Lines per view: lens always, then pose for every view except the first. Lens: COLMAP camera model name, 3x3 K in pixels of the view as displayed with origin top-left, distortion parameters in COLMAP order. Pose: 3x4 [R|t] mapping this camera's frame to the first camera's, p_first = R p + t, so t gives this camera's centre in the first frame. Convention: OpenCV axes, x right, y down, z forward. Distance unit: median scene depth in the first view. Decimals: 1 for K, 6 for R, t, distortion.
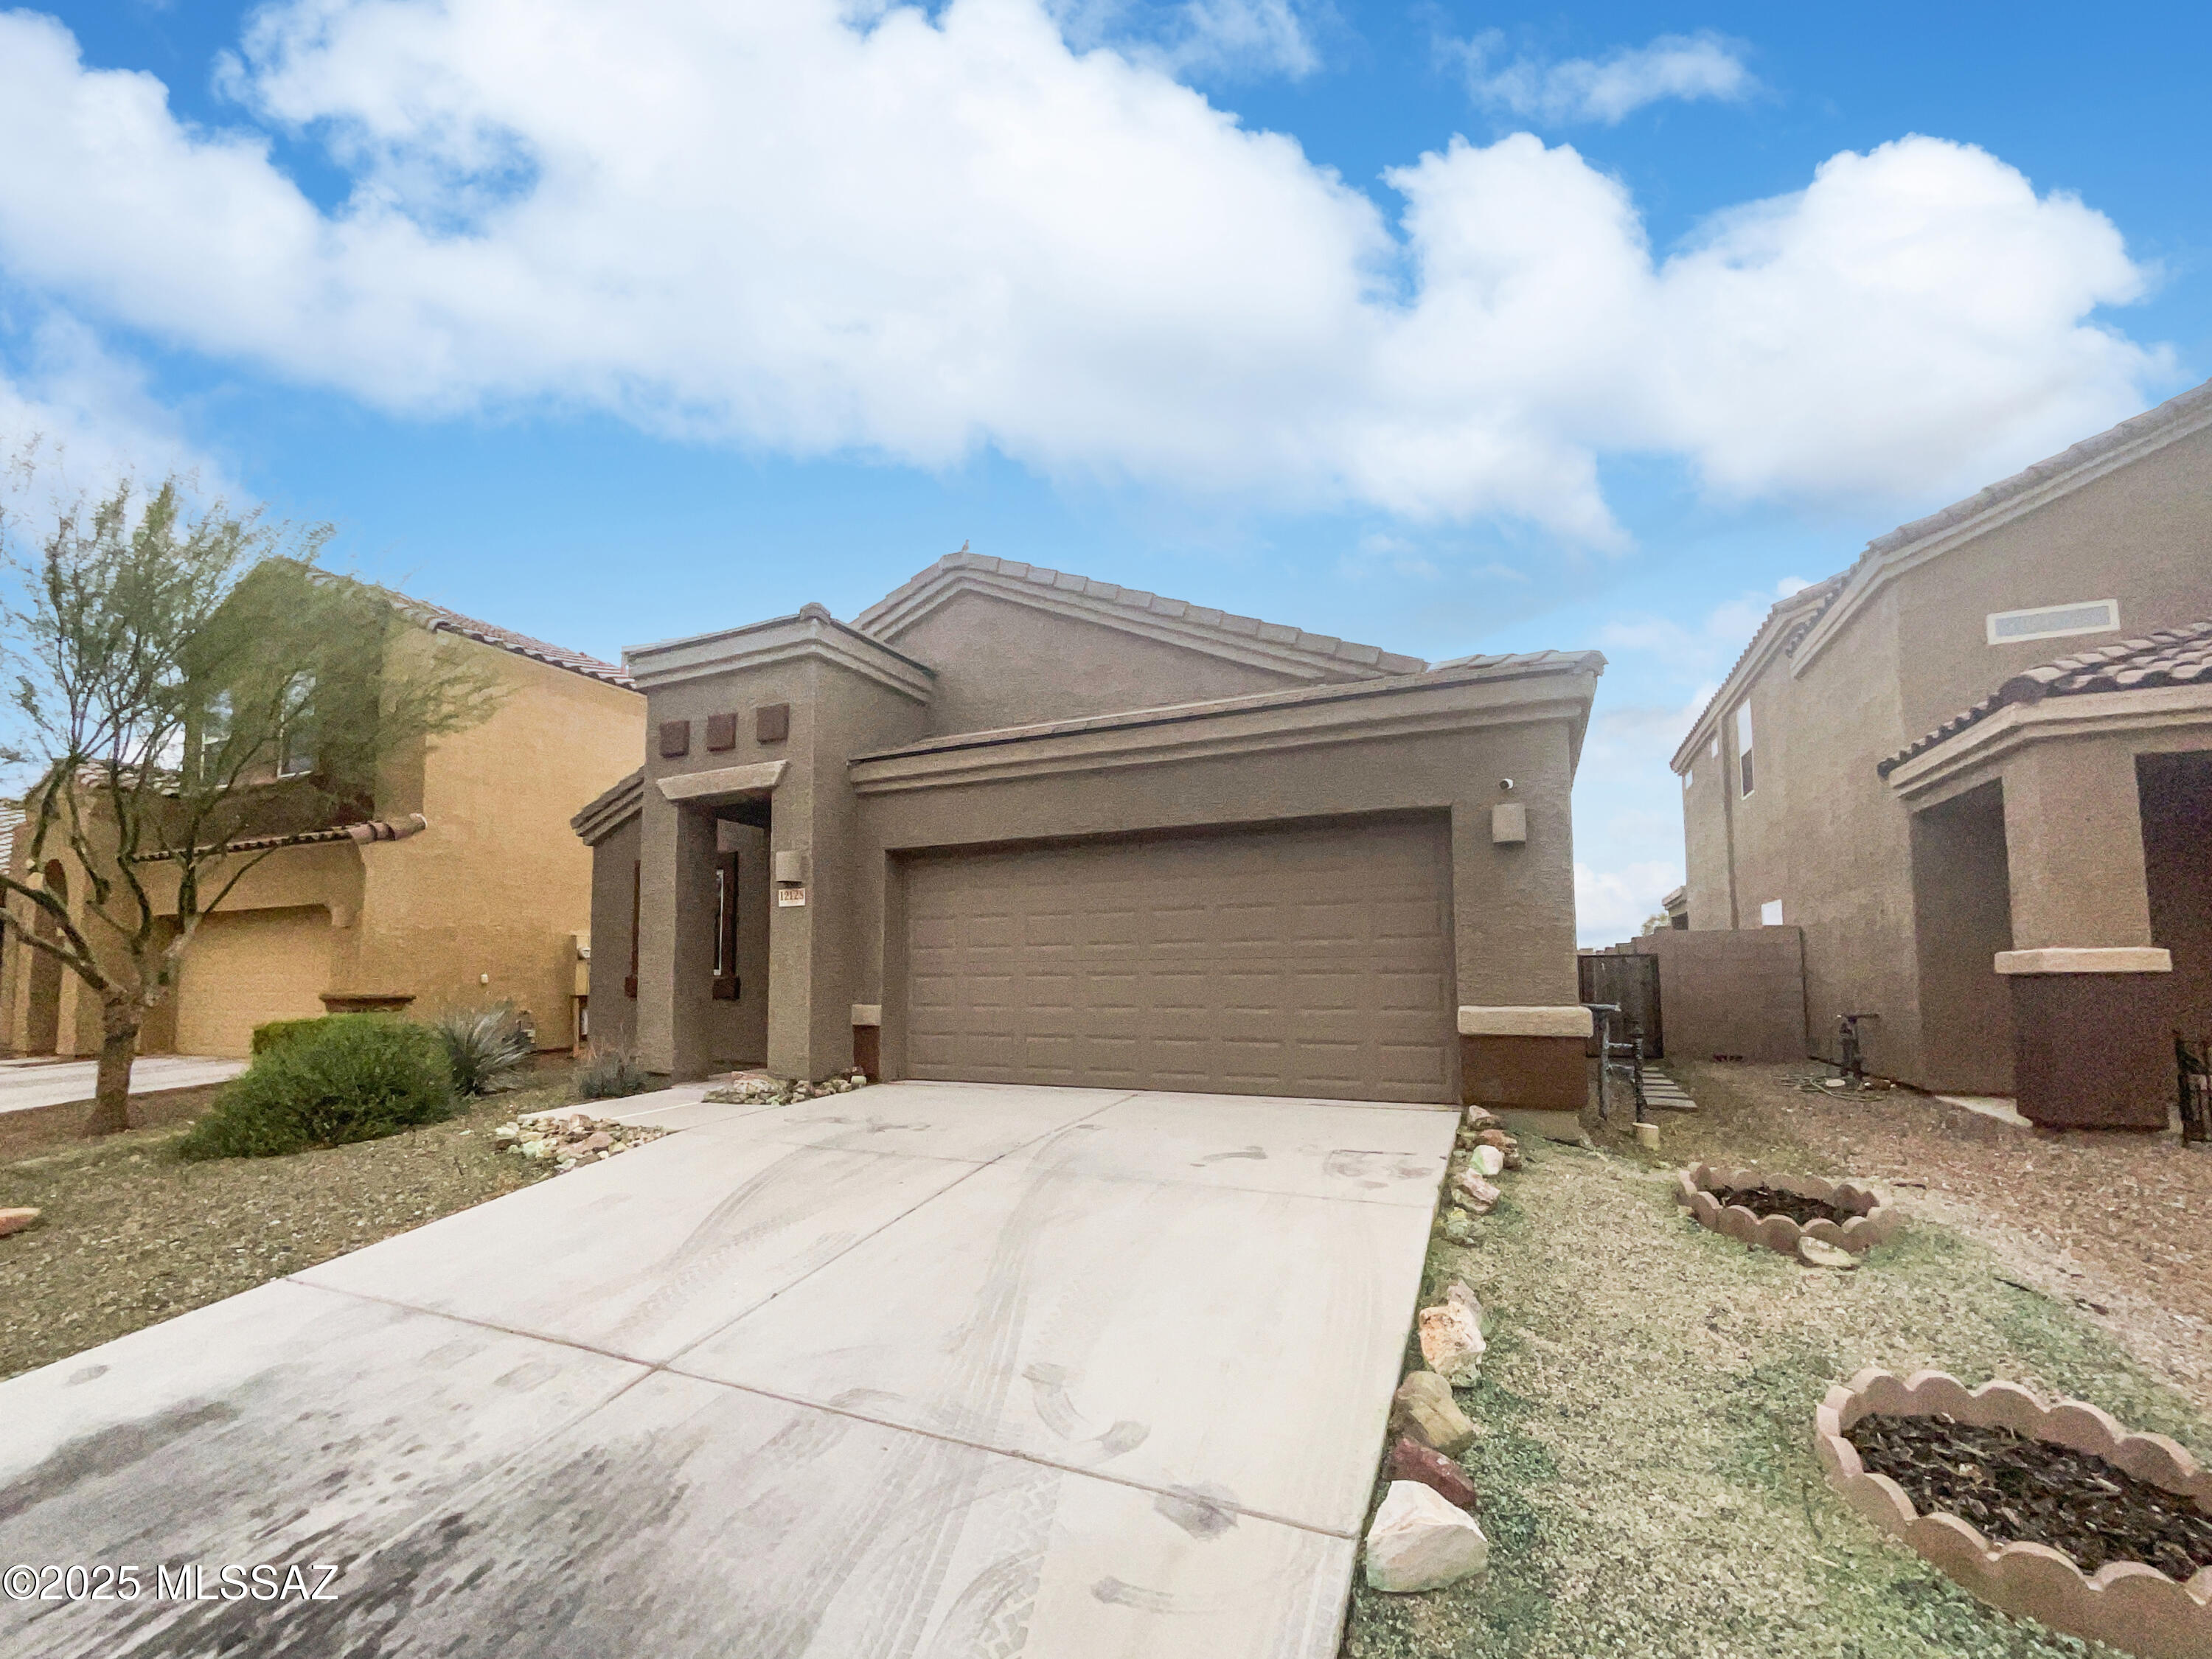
lens RADIAL K [[880.2, 0, 1180.4], [0, 880.2, 939.9], [0, 0, 1]] dist [-0.000234, -0.000374]
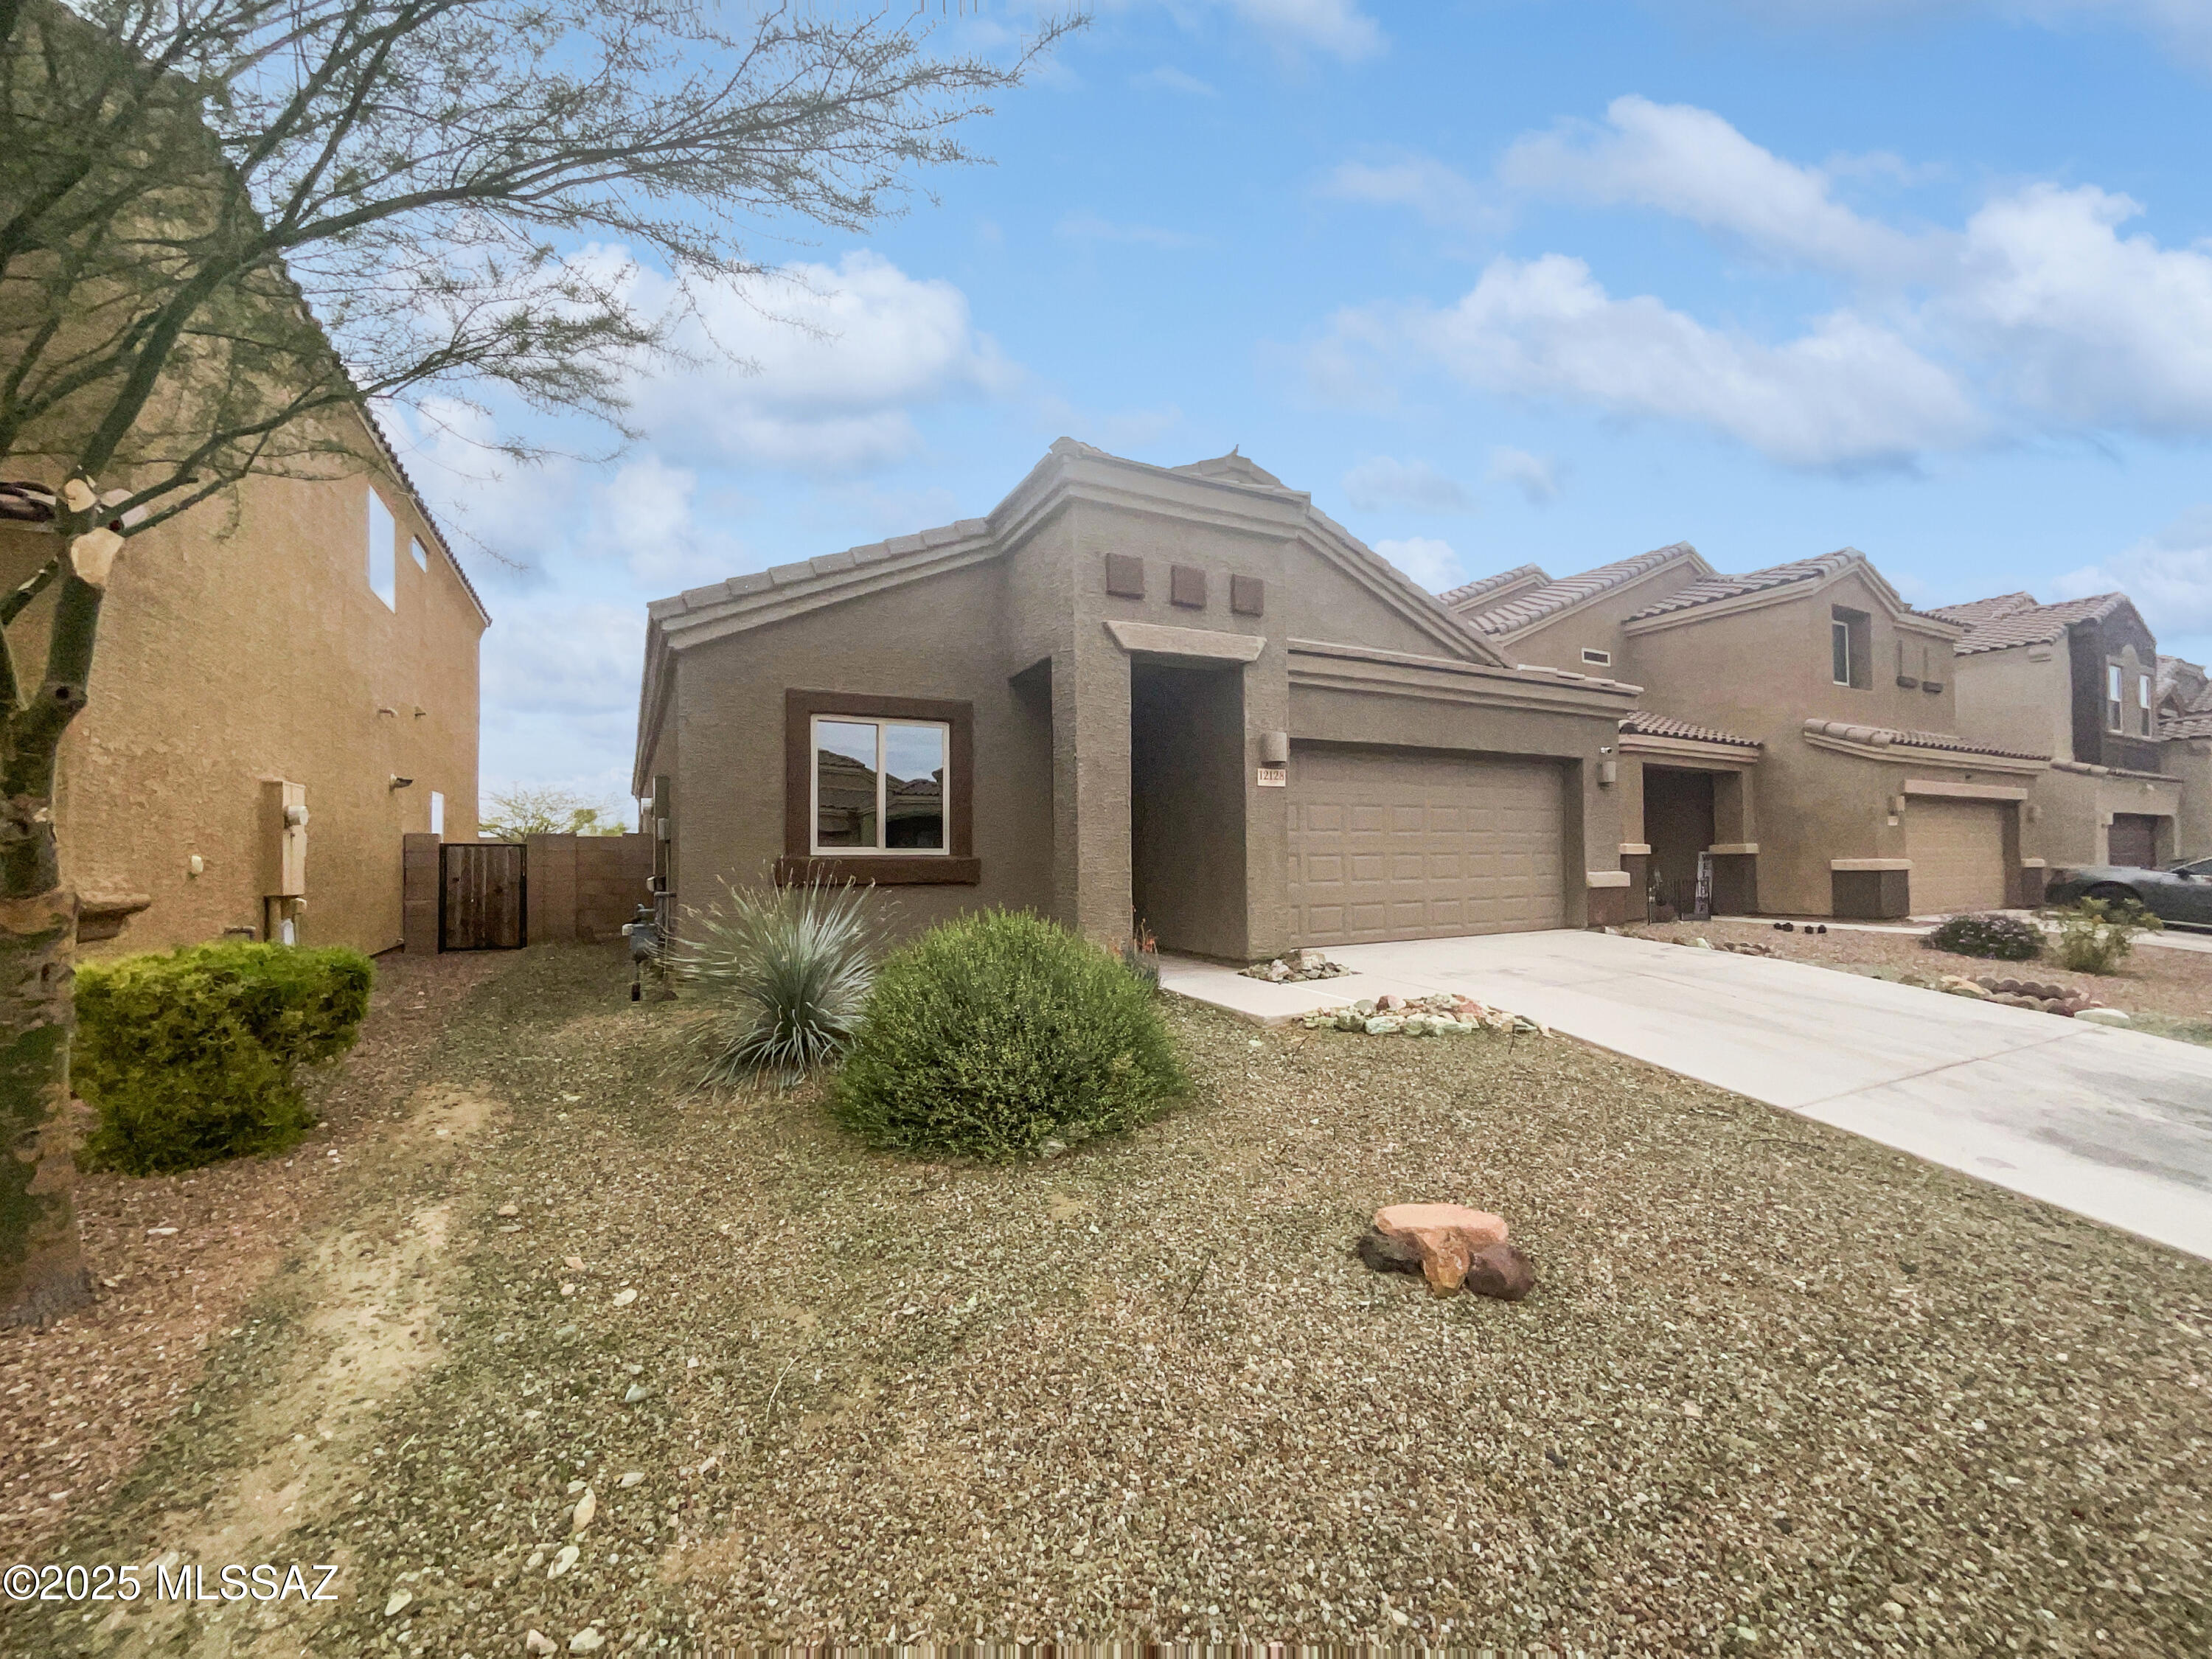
lens RADIAL K [[880.2, 0, 1118.6], [0, 880.2, 845.3], [0, 0, 1]] dist [-0.000234, -0.000374]
pose [[0.627596, 0.012601, 0.778437, -1.345726], [-0.024891, 0.999683, 0.003885, 0.030341], [-0.778141, -0.021815, 0.627711, 0.505415]]
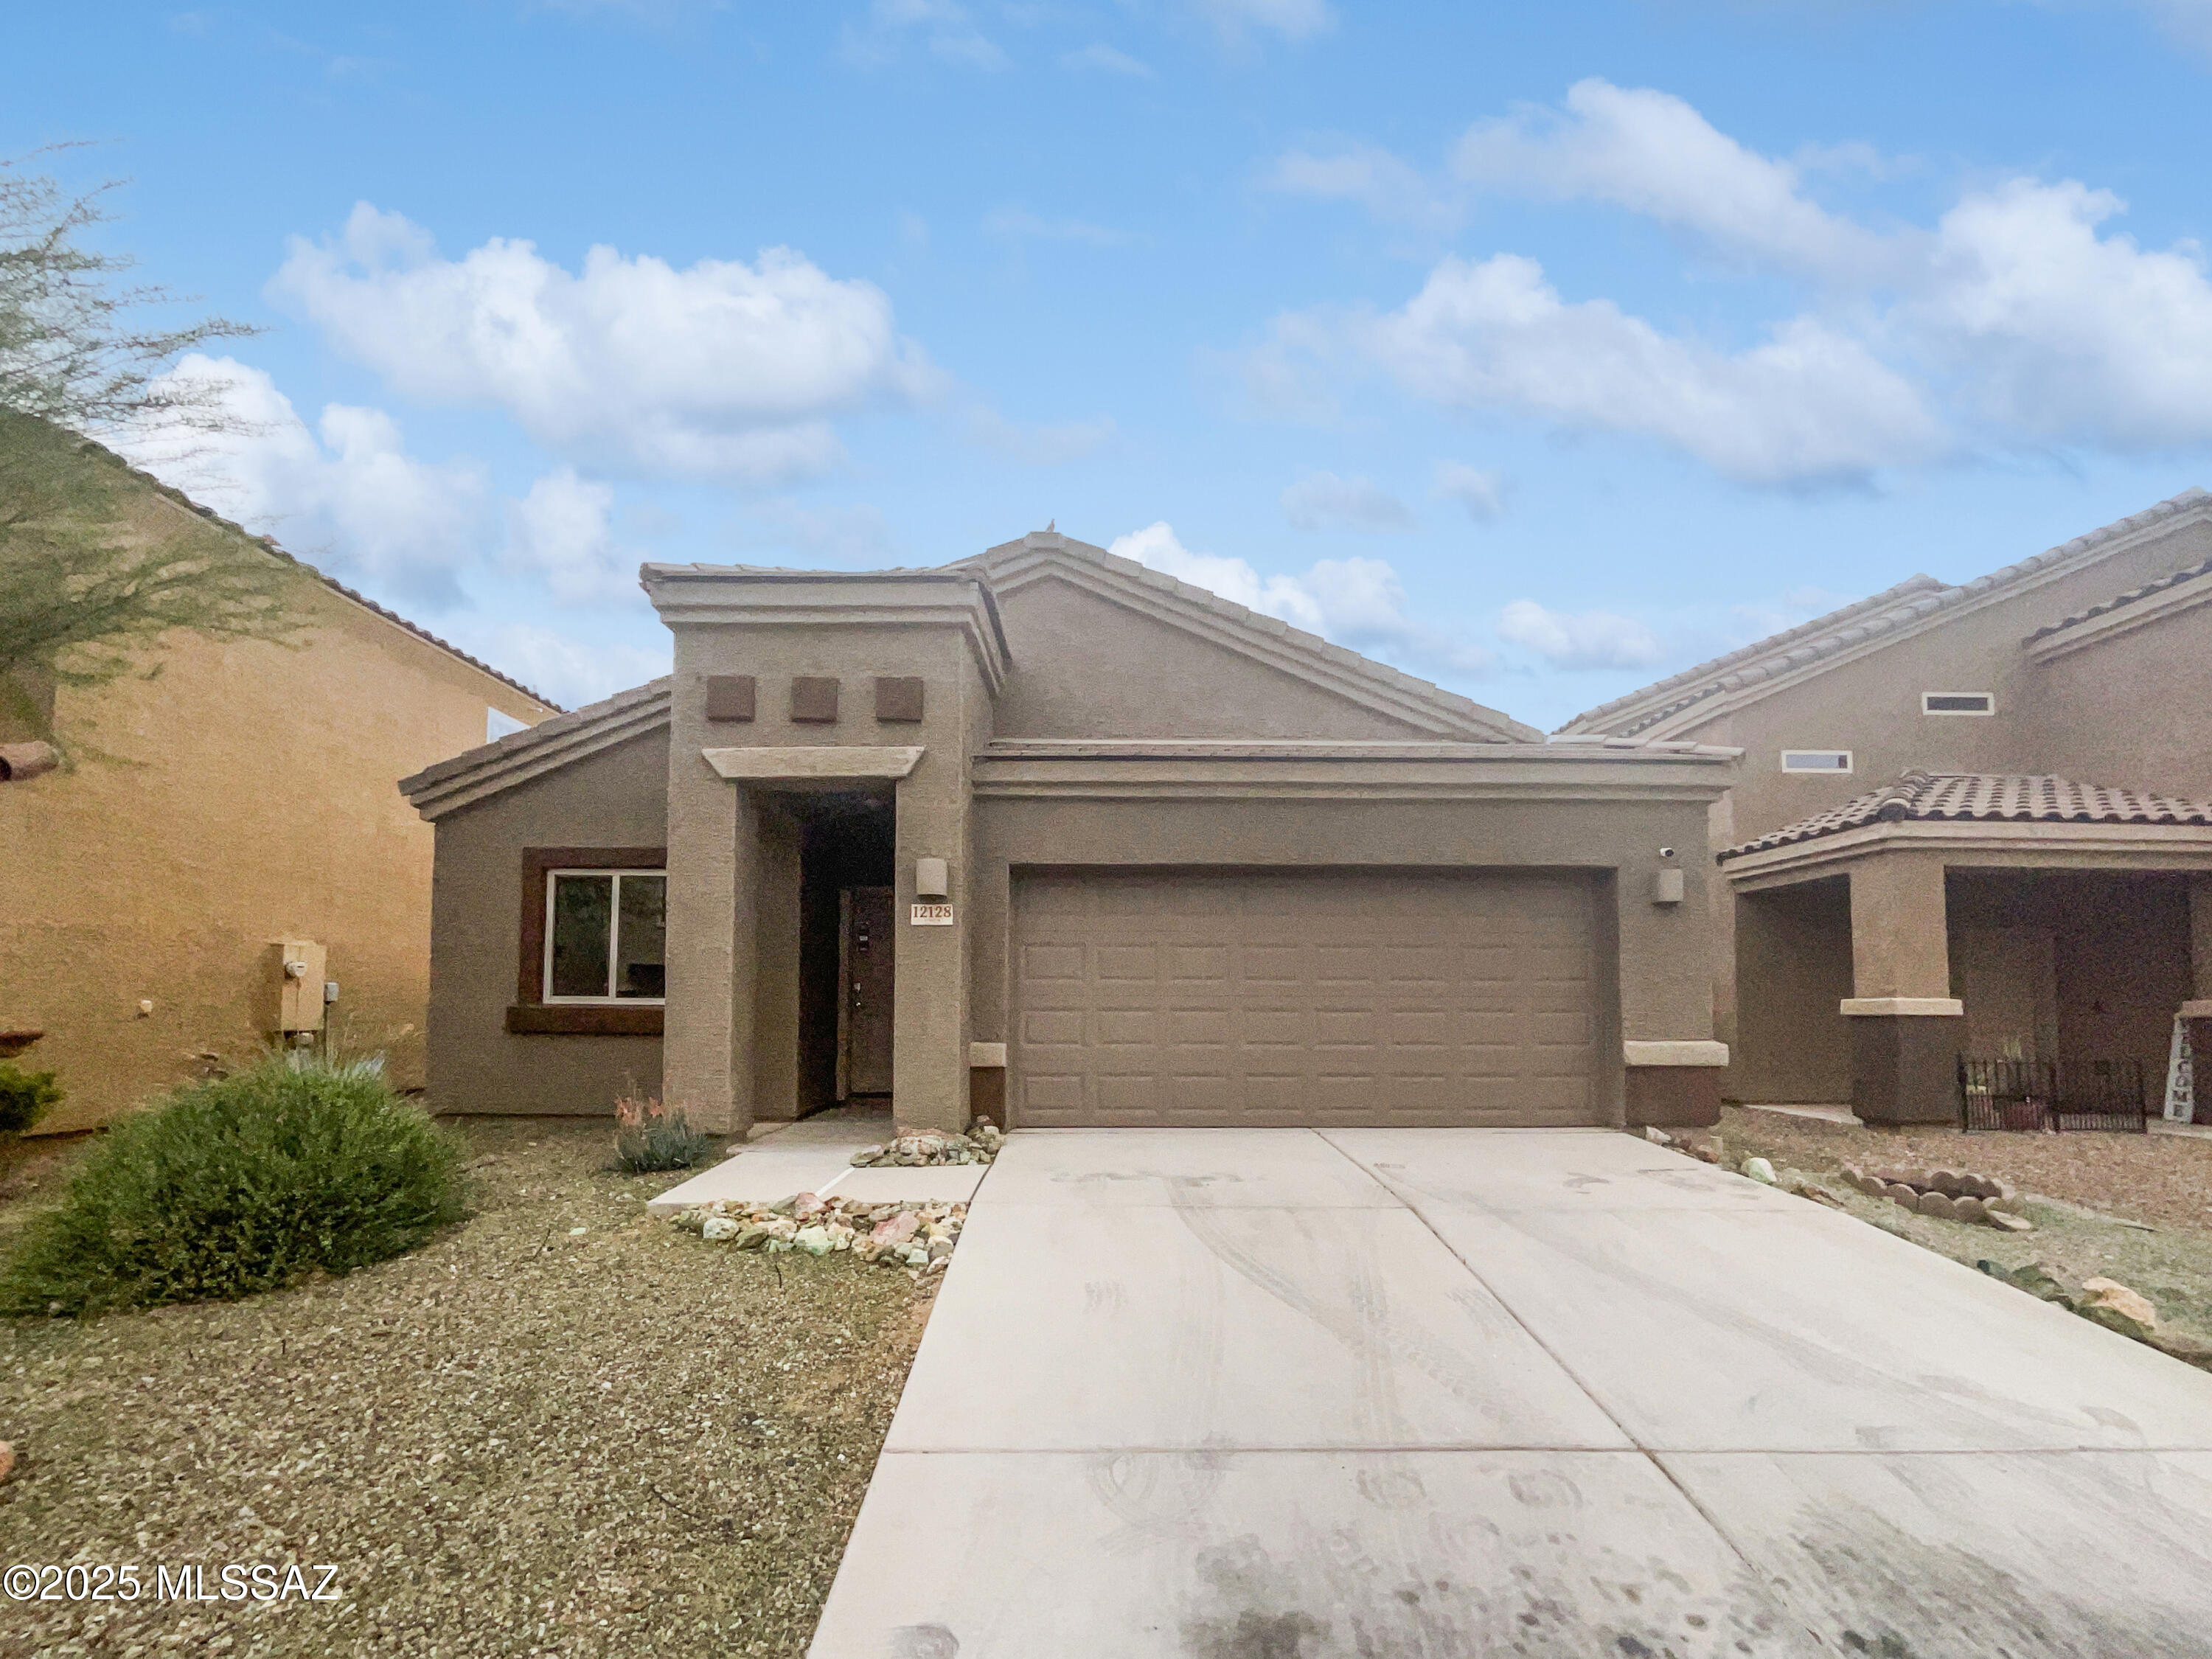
lens RADIAL K [[880.2, 0, 1124.6], [0, 880.2, 996.4], [0, 0, 1]] dist [-0.000234, -0.000374]
pose [[0.917266, 0.014342, 0.398017, -0.608484], [-0.025212, 0.999438, 0.022090, 0.005753], [-0.397476, -0.030297, 0.917112, 0.166597]]
